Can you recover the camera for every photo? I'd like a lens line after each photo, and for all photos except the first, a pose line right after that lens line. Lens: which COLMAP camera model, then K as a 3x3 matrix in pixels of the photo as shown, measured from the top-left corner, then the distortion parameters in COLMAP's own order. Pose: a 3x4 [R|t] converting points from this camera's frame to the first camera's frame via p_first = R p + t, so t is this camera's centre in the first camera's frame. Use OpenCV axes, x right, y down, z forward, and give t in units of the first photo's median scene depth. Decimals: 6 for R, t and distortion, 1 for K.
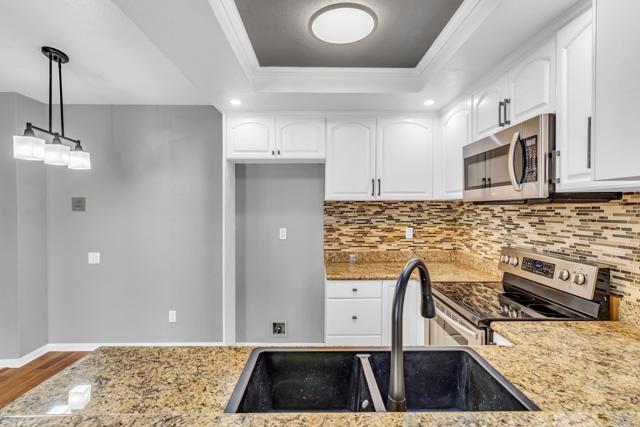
lens RADIAL K [[303.6, 0, 319.7], [0, 303.6, 208.8], [0, 0, 1]] dist [0.001002, 0.000188]
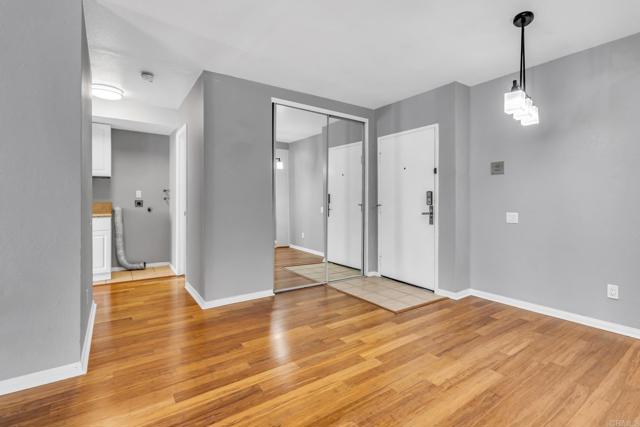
lens RADIAL K [[301.1, 0, 320.3], [0, 301.1, 200.6], [0, 0, 1]] dist [0.001976, 0.000277]
pose [[0.568042, -0.001330, -0.822999, -0.285402], [-0.000541, 0.999998, -0.001989, 0.115999], [0.823000, 0.001576, 0.568040, -0.165565]]
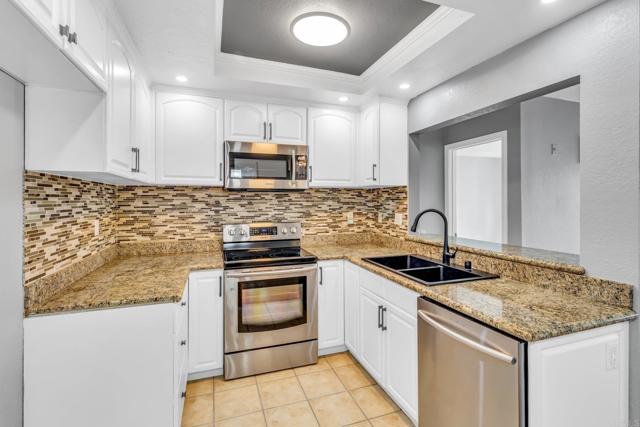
lens RADIAL K [[303.6, 0, 319.7], [0, 303.6, 208.8], [0, 0, 1]] dist [0.001002, 0.000188]
pose [[-0.326652, -0.023968, 0.944841, -0.596234], [0.002204, 0.999656, 0.026120, 0.021720], [-0.945142, 0.010614, -0.326487, 0.824435]]
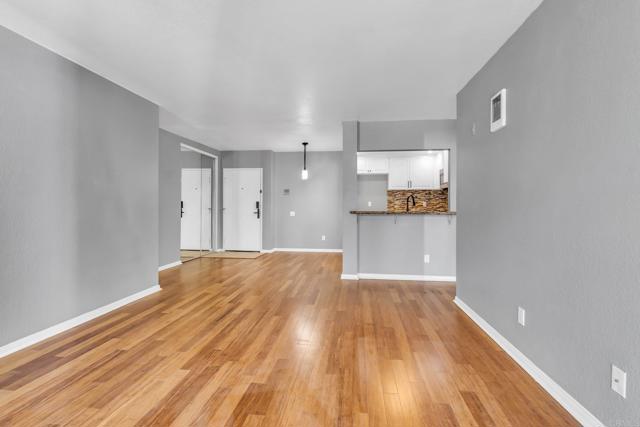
lens RADIAL K [[303.6, 0, 319.7], [0, 303.6, 208.8], [0, 0, 1]] dist [0.001002, 0.000188]
pose [[0.990321, 0.003111, -0.138764, -0.200146], [-0.002145, 0.999972, 0.007106, 0.114792], [0.138783, -0.006740, 0.990300, -1.577854]]
